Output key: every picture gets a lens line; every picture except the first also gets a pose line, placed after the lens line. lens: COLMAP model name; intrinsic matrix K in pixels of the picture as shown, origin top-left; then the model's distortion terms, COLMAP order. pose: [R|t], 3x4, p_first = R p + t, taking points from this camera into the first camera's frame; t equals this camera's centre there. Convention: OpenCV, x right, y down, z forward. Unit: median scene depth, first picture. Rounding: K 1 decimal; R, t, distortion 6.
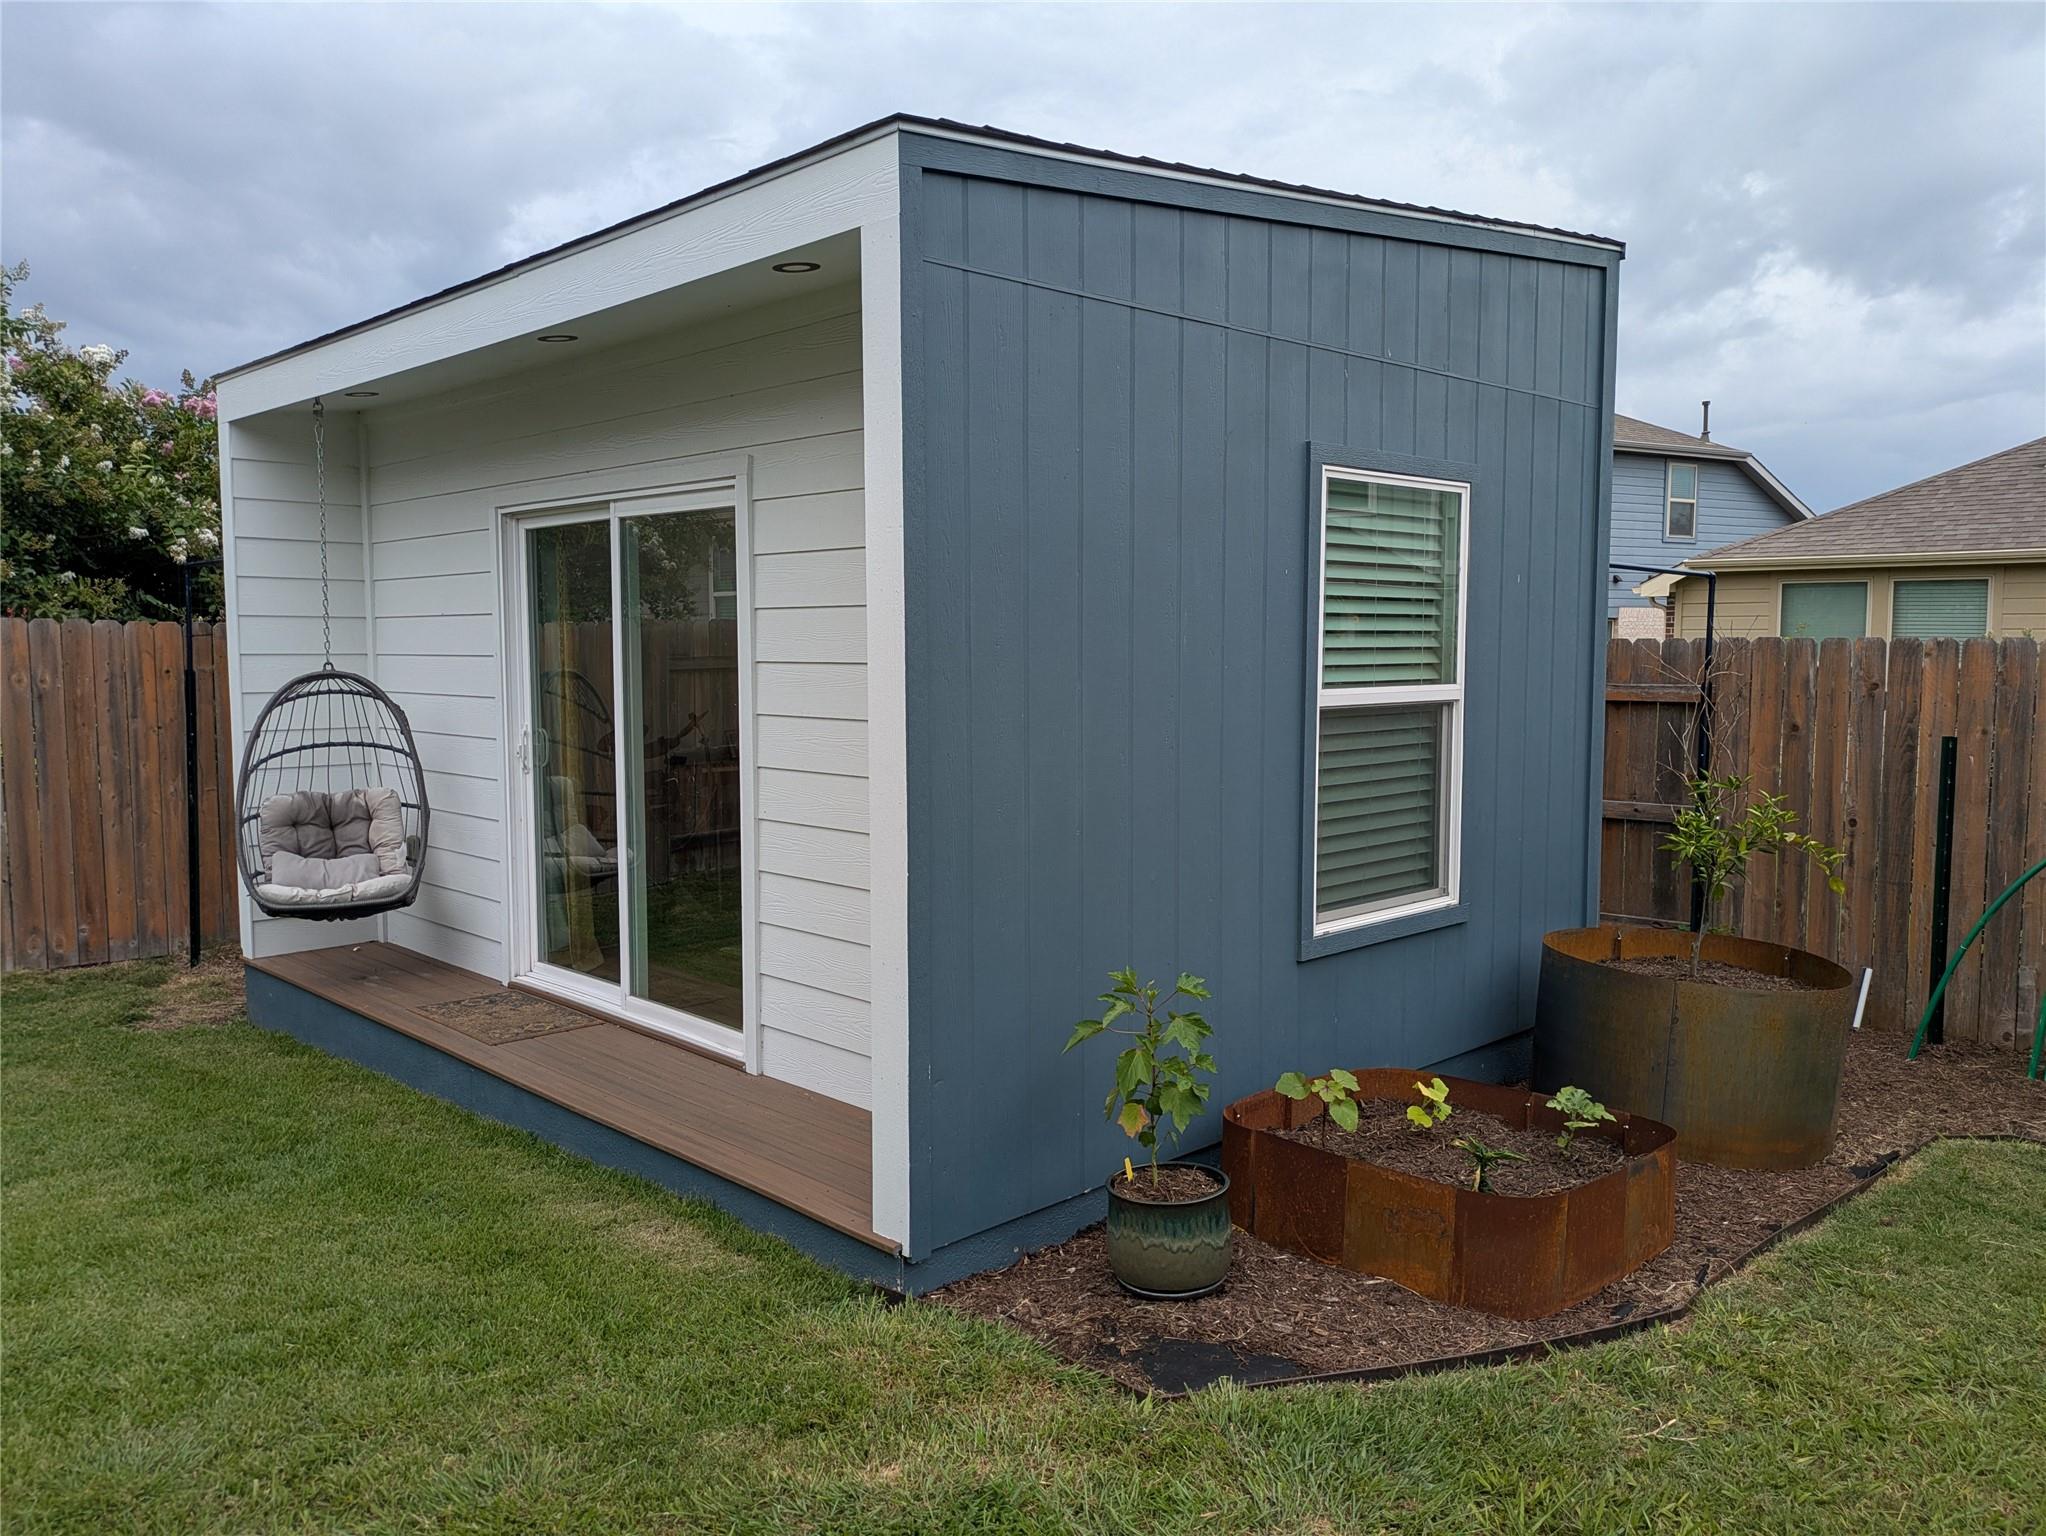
lens RADIAL K [[1508.9, 0, 1023.0], [0, 1508.9, 768.0], [0, 0, 1]] dist [0.033927, -0.003319]
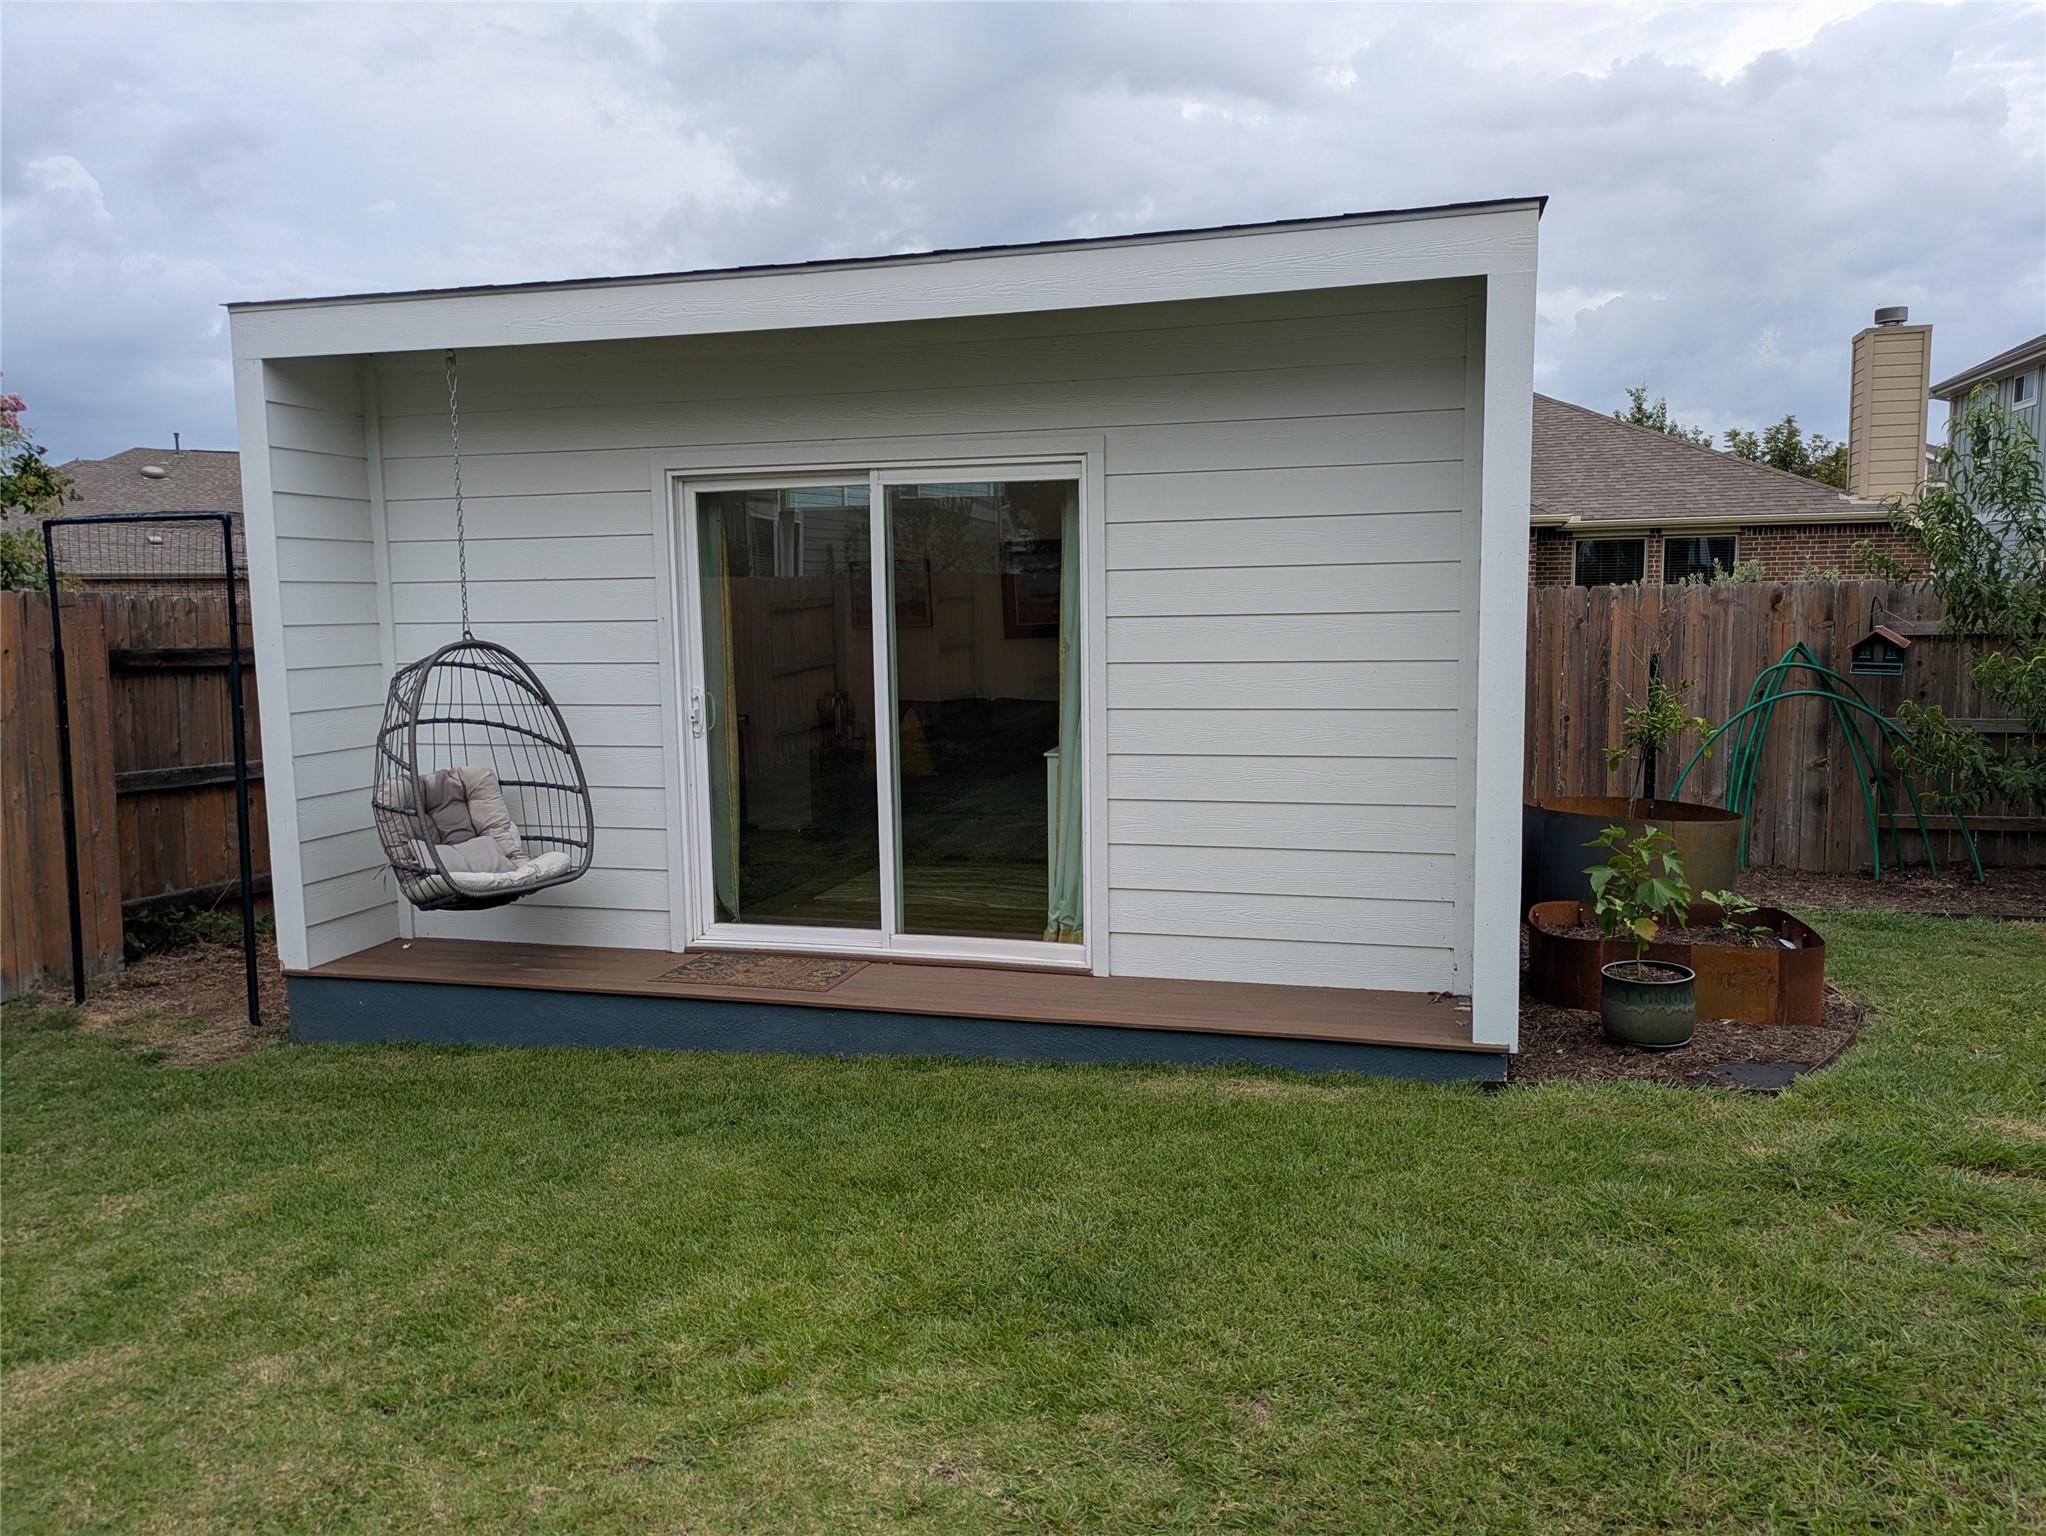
lens RADIAL K [[1508.9, 0, 1023.0], [0, 1508.9, 768.0], [0, 0, 1]] dist [0.033927, -0.003319]
pose [[0.872590, -0.069678, 0.483457, -0.633722], [0.057408, 0.997543, 0.040153, -0.004082], [-0.485067, -0.007283, 0.874447, 0.022919]]
